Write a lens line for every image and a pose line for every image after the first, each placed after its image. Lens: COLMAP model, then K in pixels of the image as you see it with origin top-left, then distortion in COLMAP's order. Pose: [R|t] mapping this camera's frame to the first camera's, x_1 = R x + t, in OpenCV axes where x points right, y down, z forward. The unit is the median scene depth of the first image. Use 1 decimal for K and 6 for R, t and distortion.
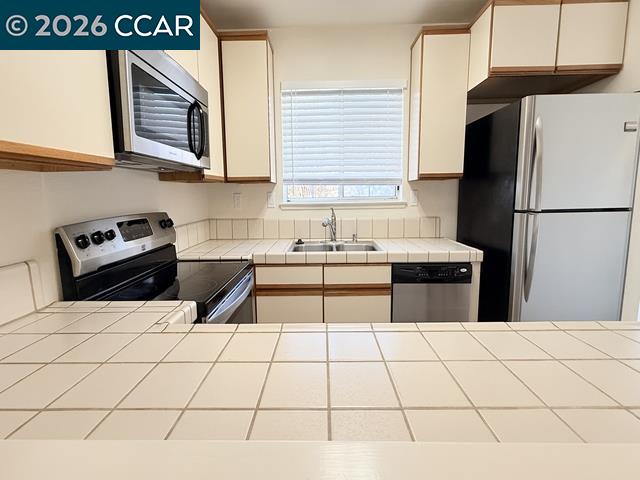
lens RADIAL K [[255.3, 0, 311.2], [0, 255.3, 222.1], [0, 0, 1]] dist [0.004328, -0.000989]
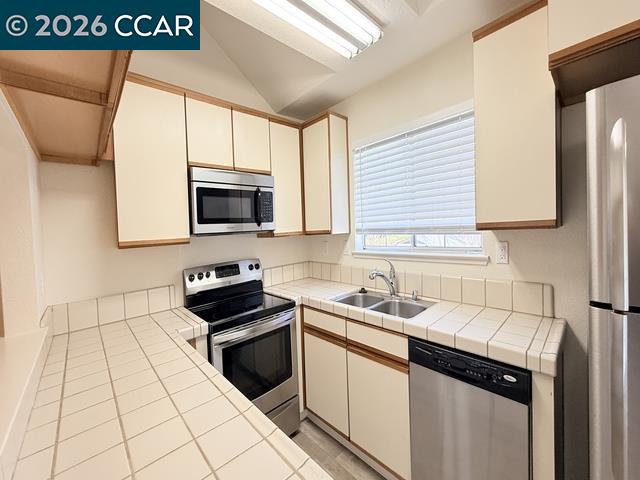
lens RADIAL K [[255.3, 0, 318.6], [0, 255.3, 231.2], [0, 0, 1]] dist [0.004328, -0.000989]
pose [[0.708463, -0.011466, -0.705654, 0.566582], [-0.036181, 0.997963, -0.052540, -0.101969], [0.704819, 0.062754, 0.706606, 0.142377]]
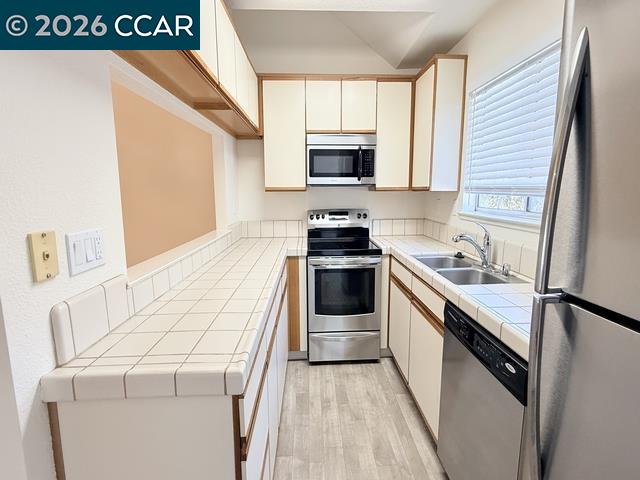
lens RADIAL K [[255.3, 0, 319.8], [0, 255.3, 212.3], [0, 0, 1]] dist [0.004328, -0.000989]
pose [[0.086836, 0.105080, -0.990665, 0.836533], [-0.106089, 0.989742, 0.095683, -0.113657], [0.990558, 0.096790, 0.097094, 0.404823]]
